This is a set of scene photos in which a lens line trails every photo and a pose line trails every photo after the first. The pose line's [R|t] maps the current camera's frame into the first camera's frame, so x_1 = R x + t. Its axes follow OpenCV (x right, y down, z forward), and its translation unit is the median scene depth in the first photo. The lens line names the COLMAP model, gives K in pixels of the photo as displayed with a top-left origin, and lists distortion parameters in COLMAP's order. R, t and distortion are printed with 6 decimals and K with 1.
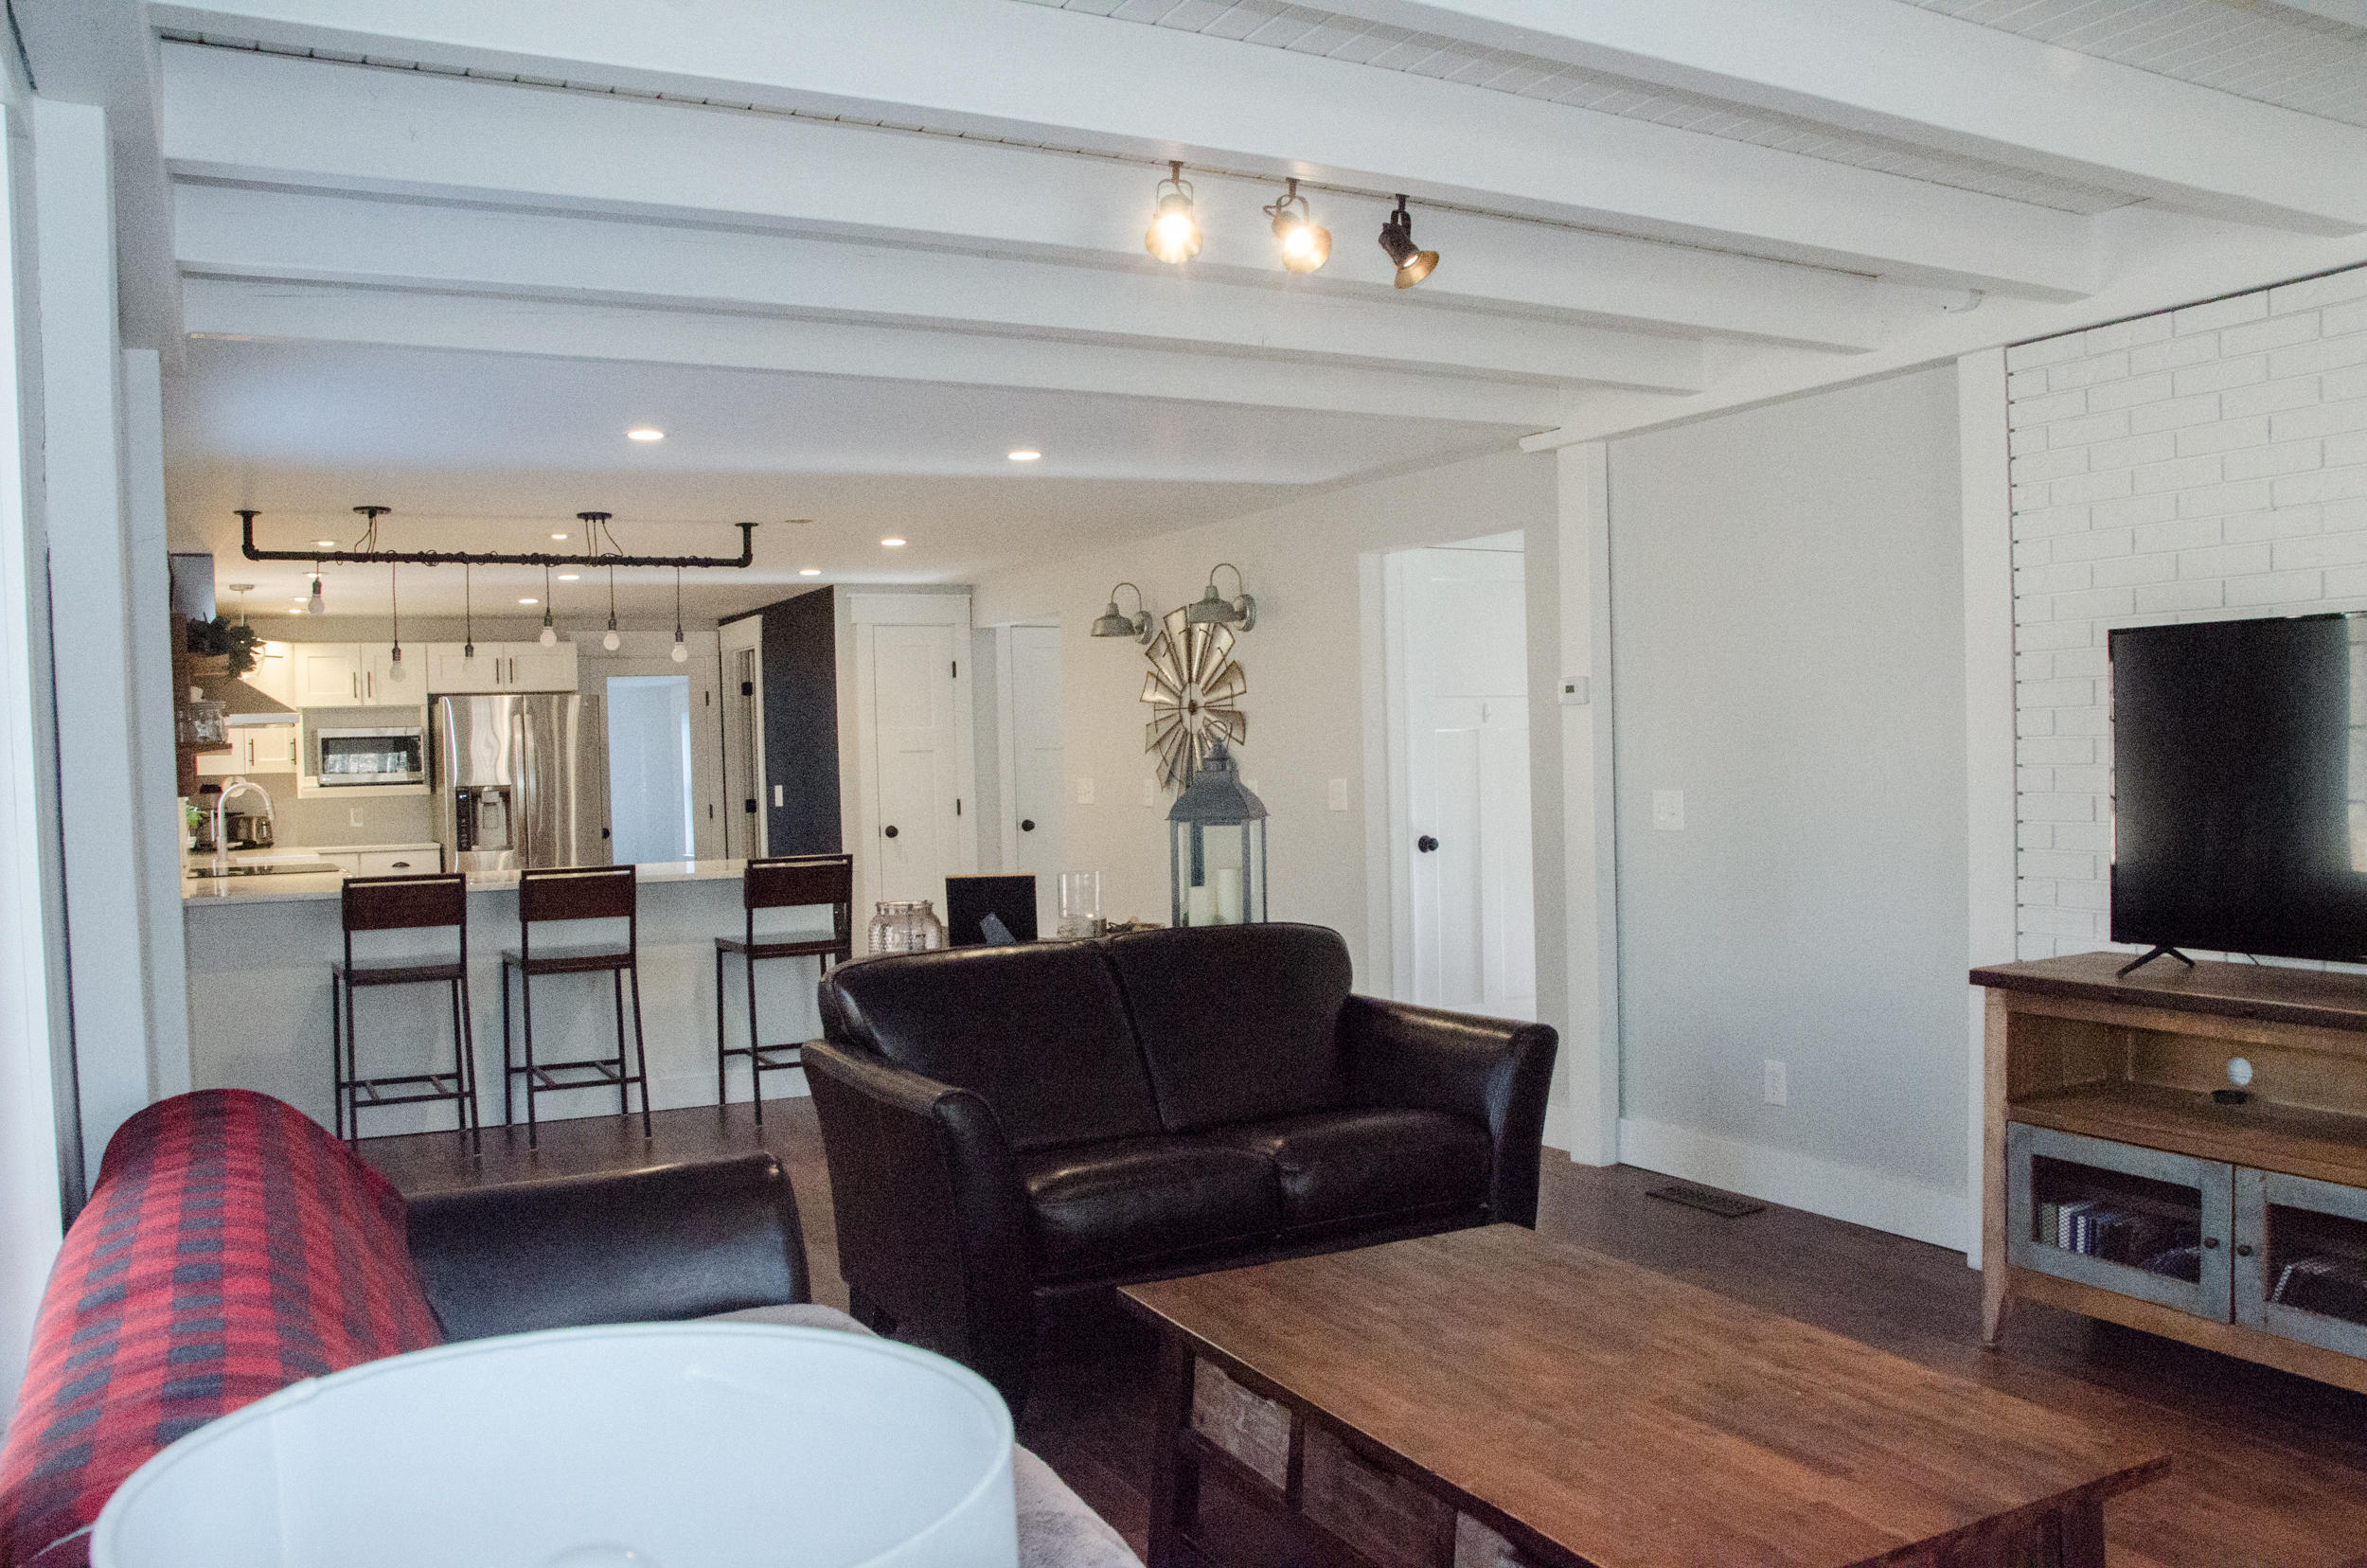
lens RADIAL K [[1843.1, 0, 1176.2], [0, 1843.1, 820.1], [0, 0, 1]] dist [-0.161768, 0.104423]
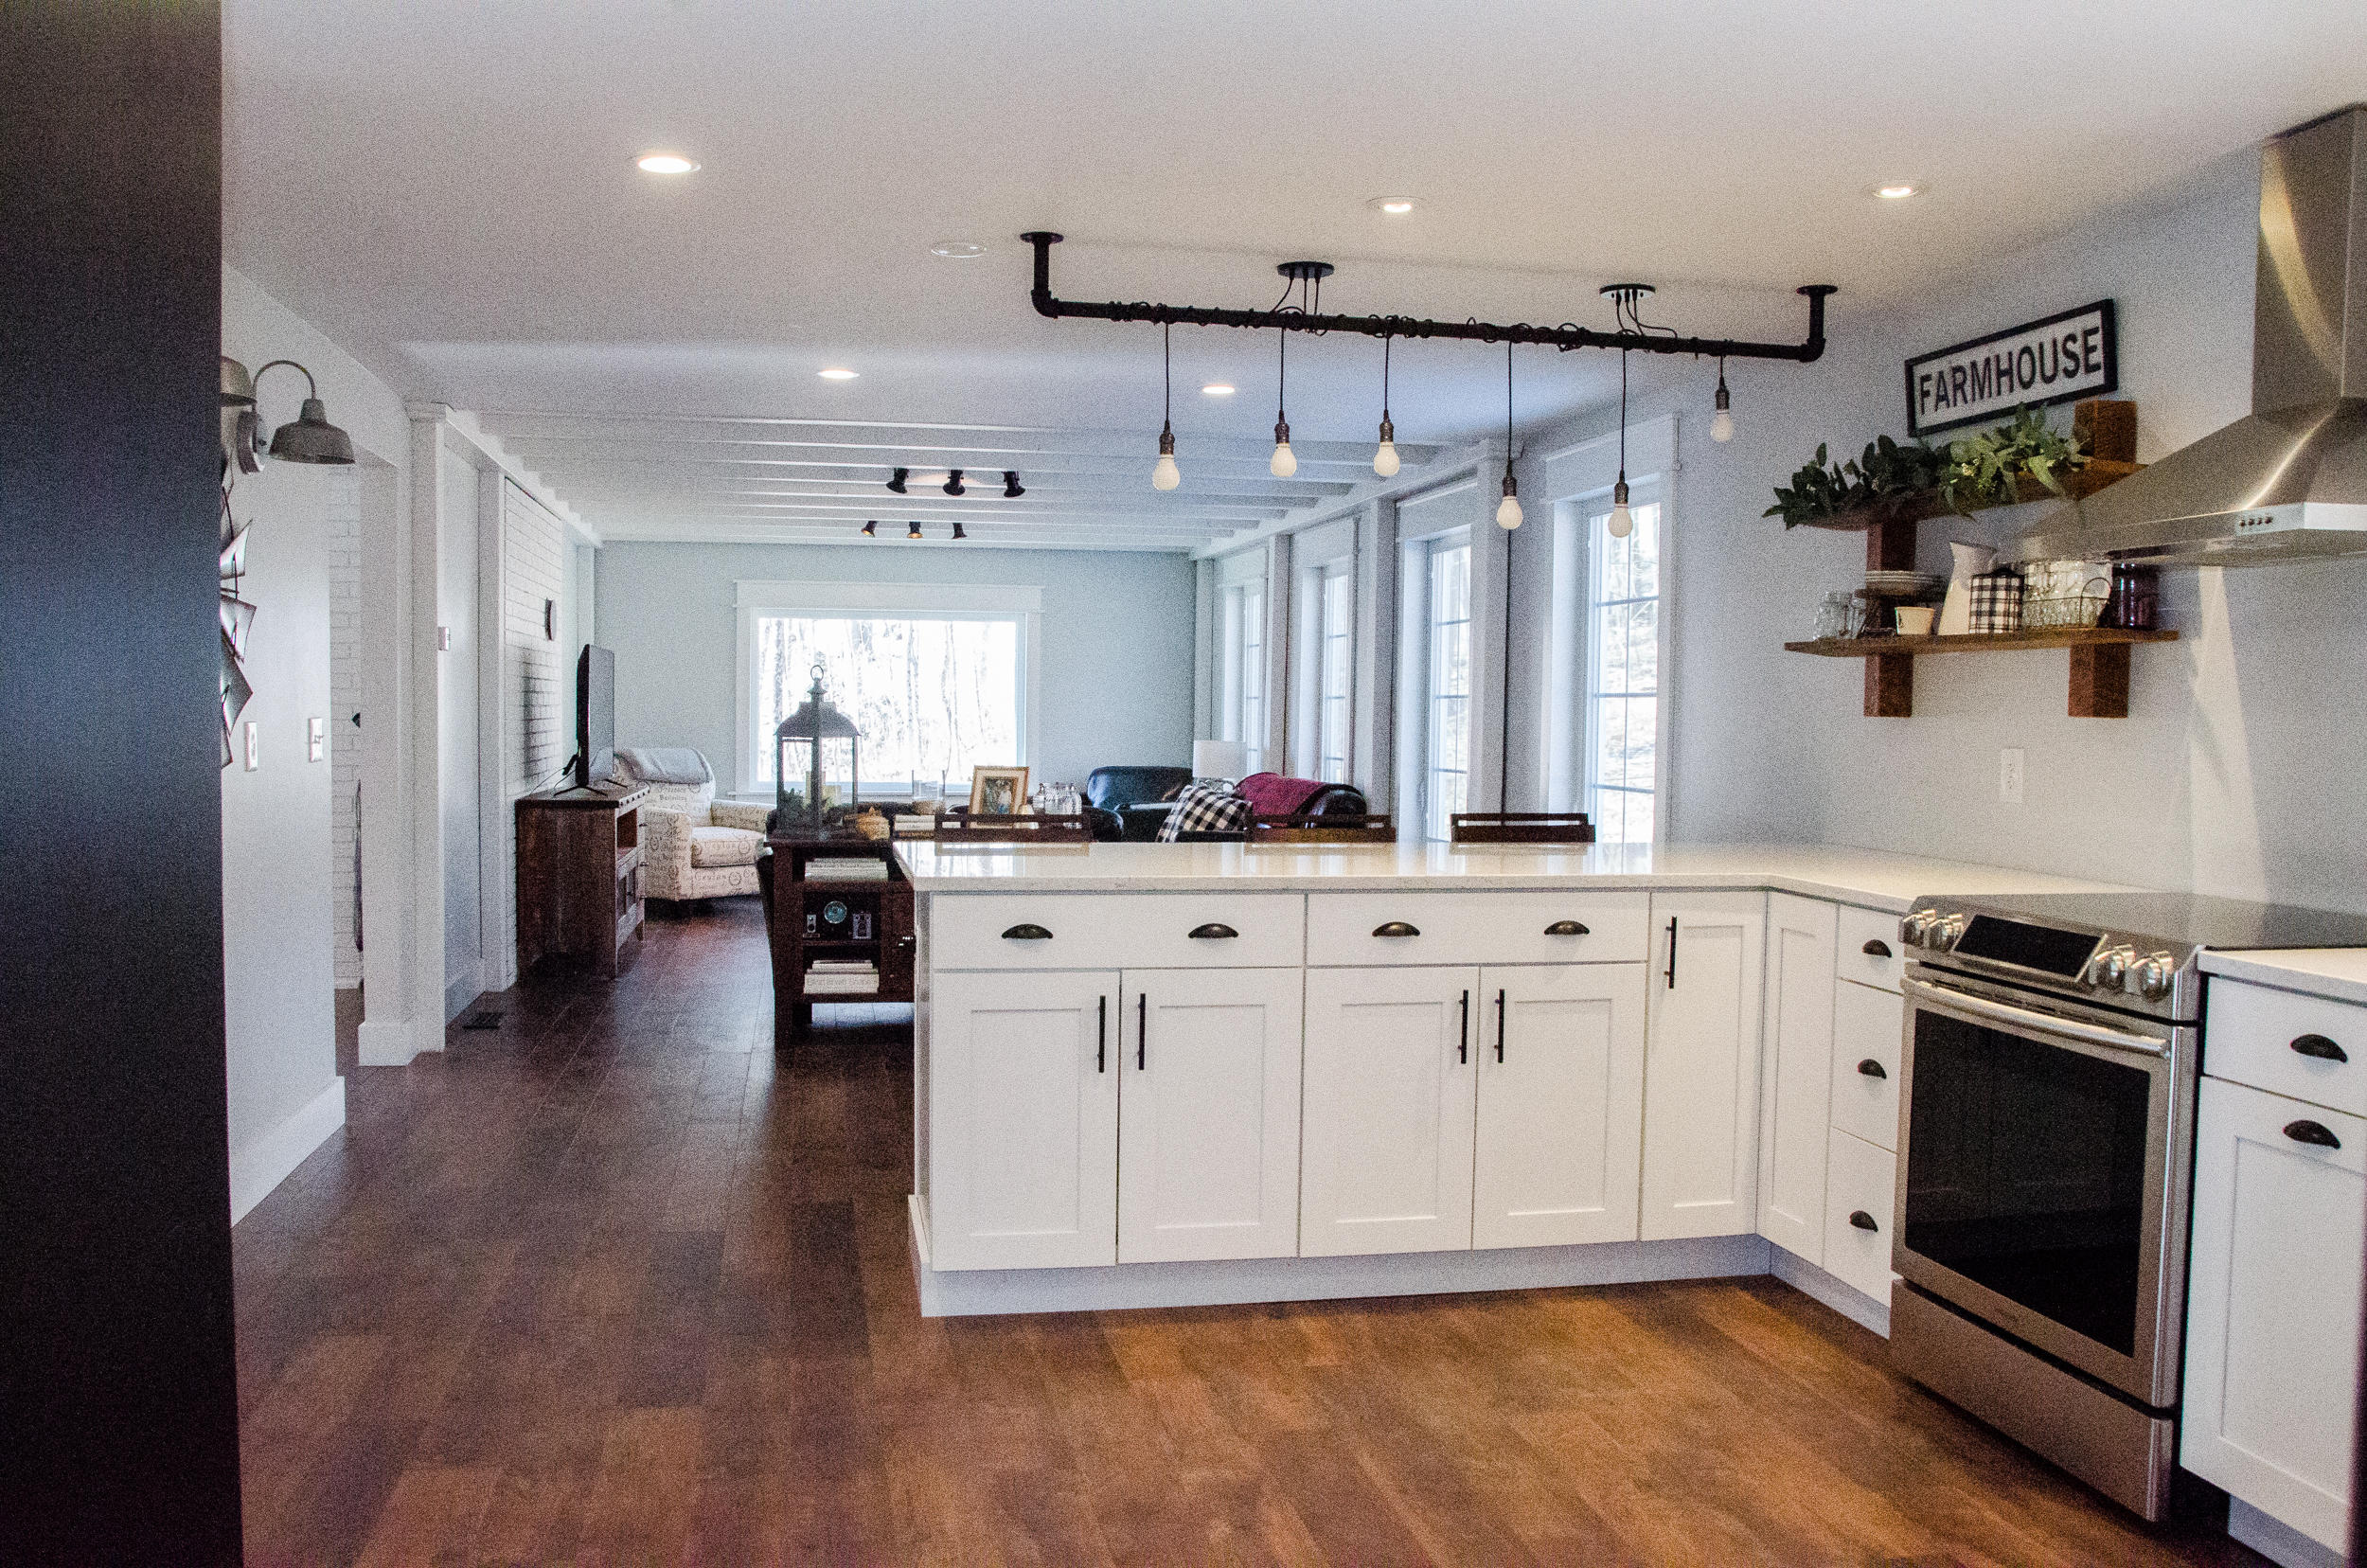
lens RADIAL K [[1956.6, 0, 1168.7], [0, 1956.6, 831.6], [0, 0, 1]] dist [-0.143714, 0.135557]
pose [[-0.953411, -0.004719, 0.301637, -0.421577], [0.022674, 0.995929, 0.087247, -0.033551], [-0.300821, 0.090022, -0.949422, 1.475394]]
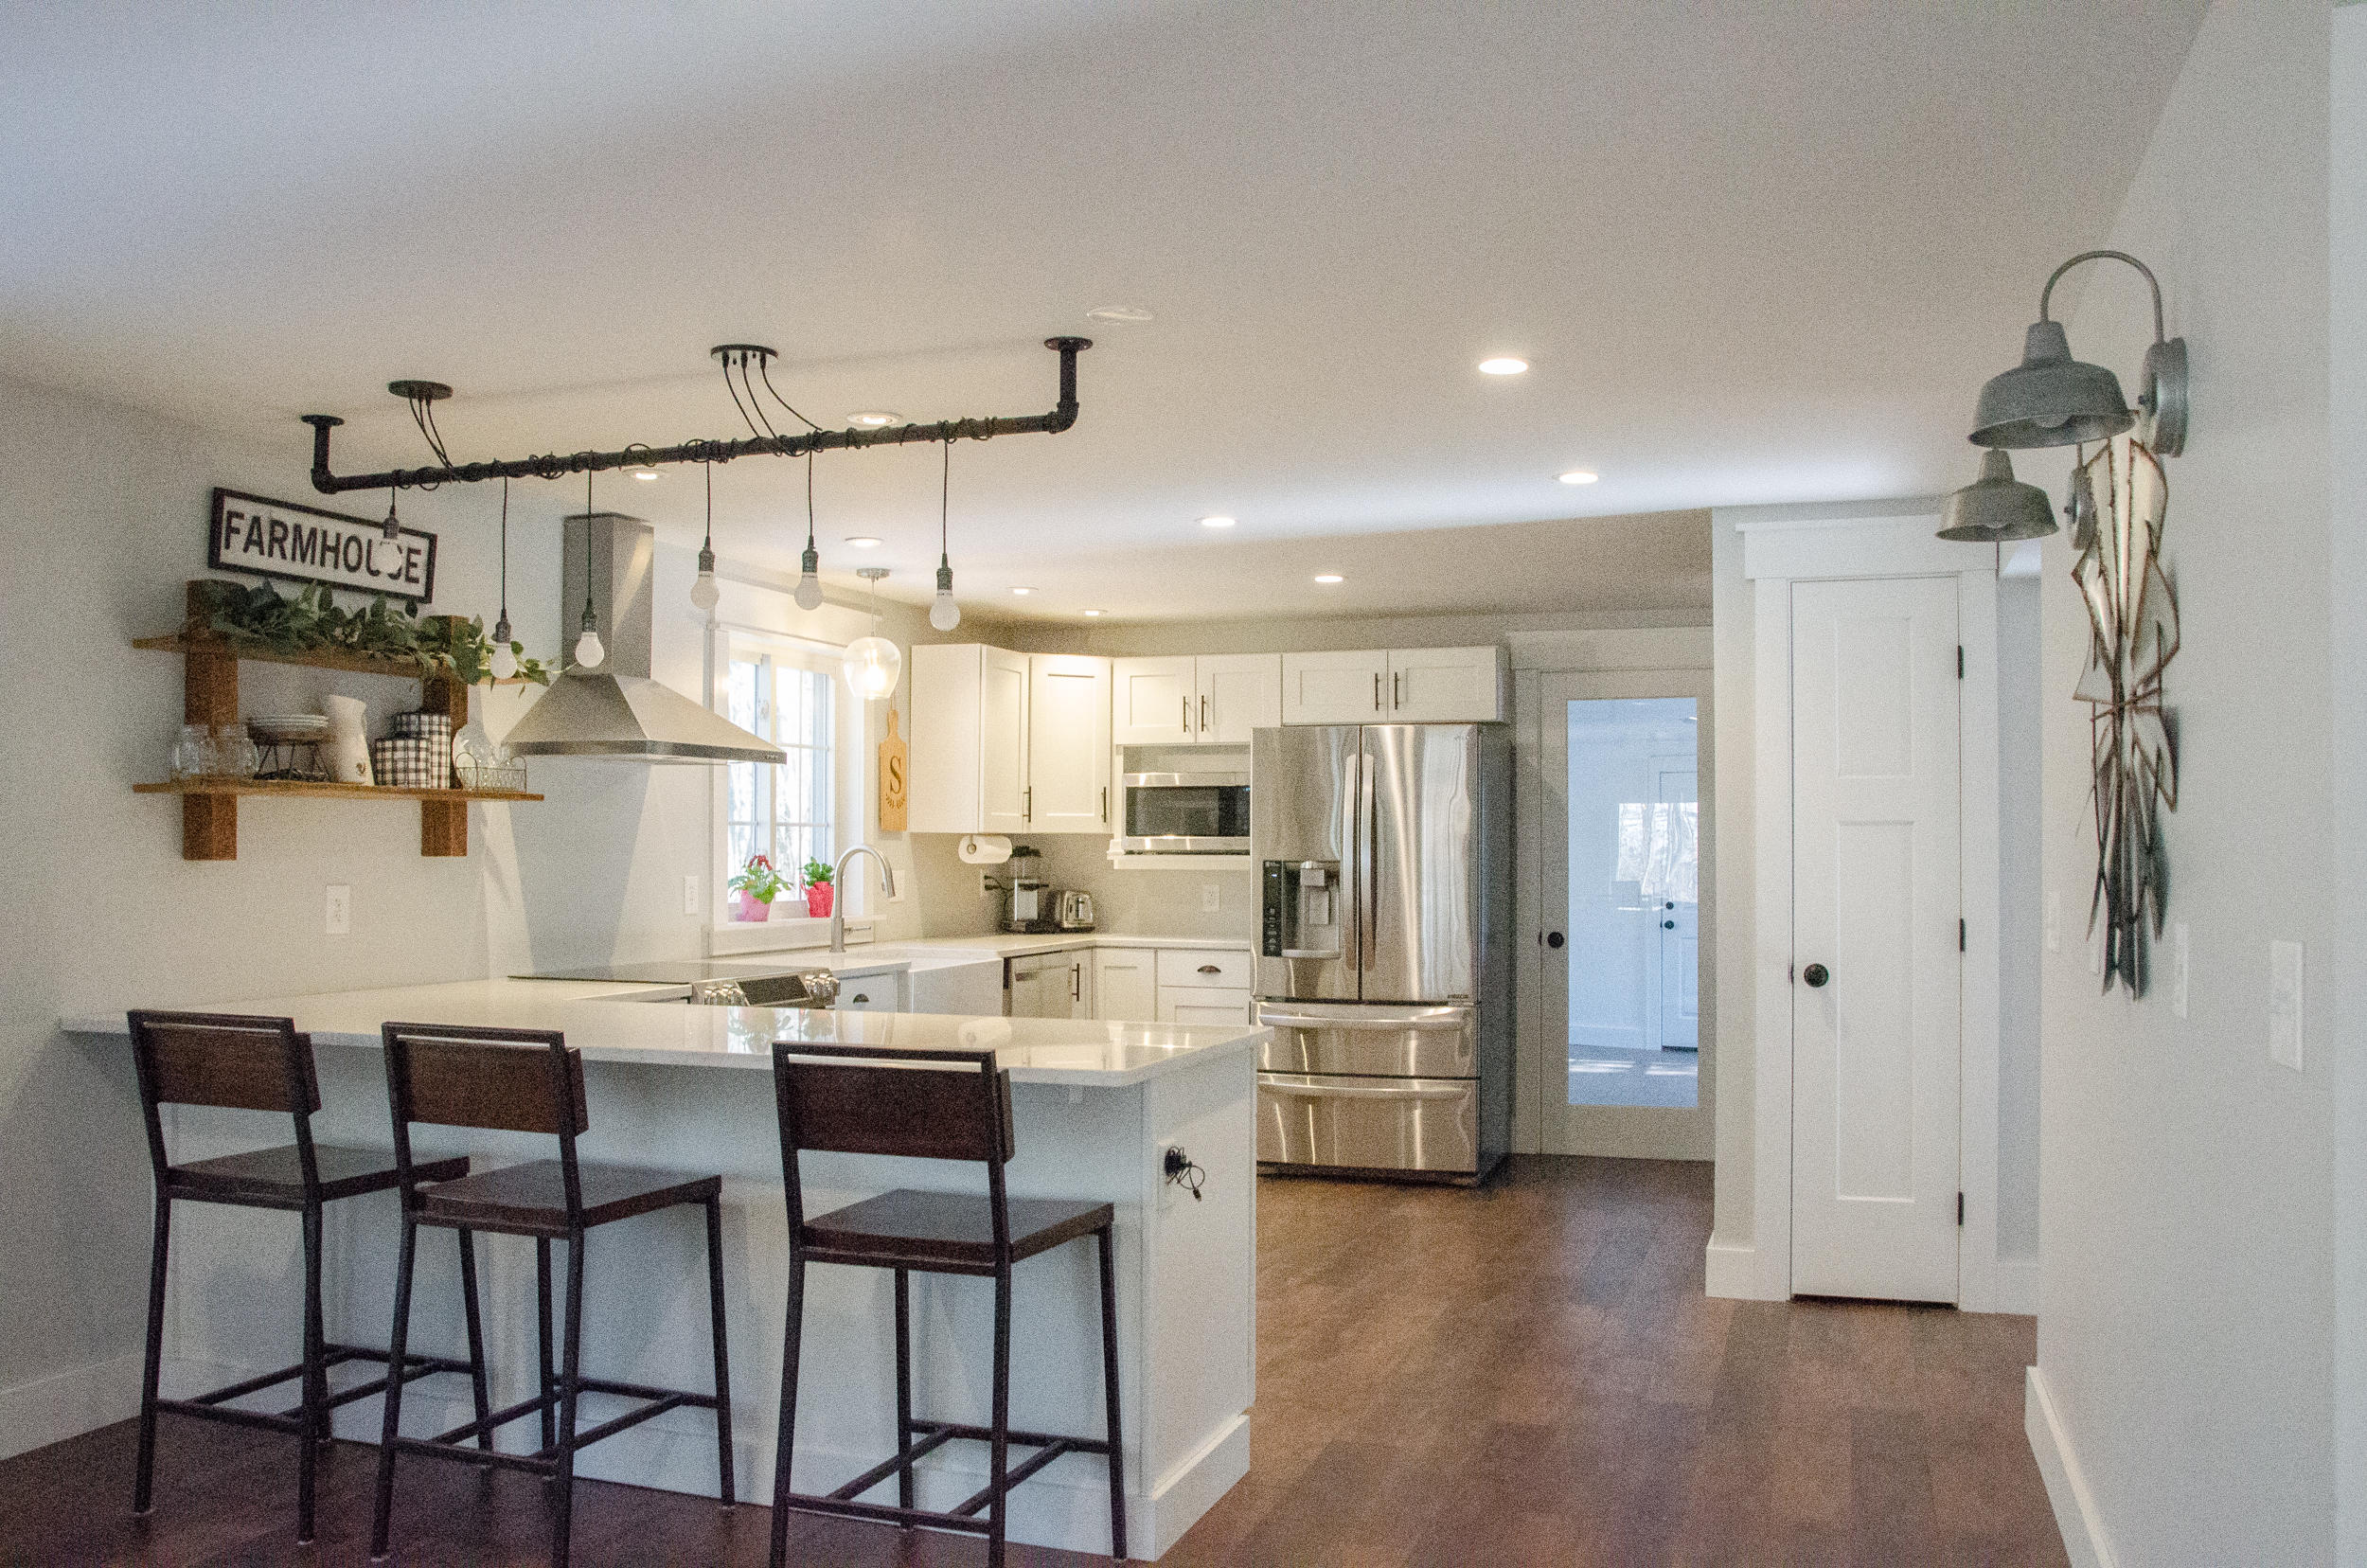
lens RADIAL K [[1956.6, 0, 1168.7], [0, 1956.6, 831.6], [0, 0, 1]] dist [-0.143714, 0.135557]
pose [[0.673085, 0.020734, -0.739275, 0.161717], [-0.044381, 0.998938, -0.012392, -0.025388], [0.738232, 0.041151, 0.673290, 0.645425]]
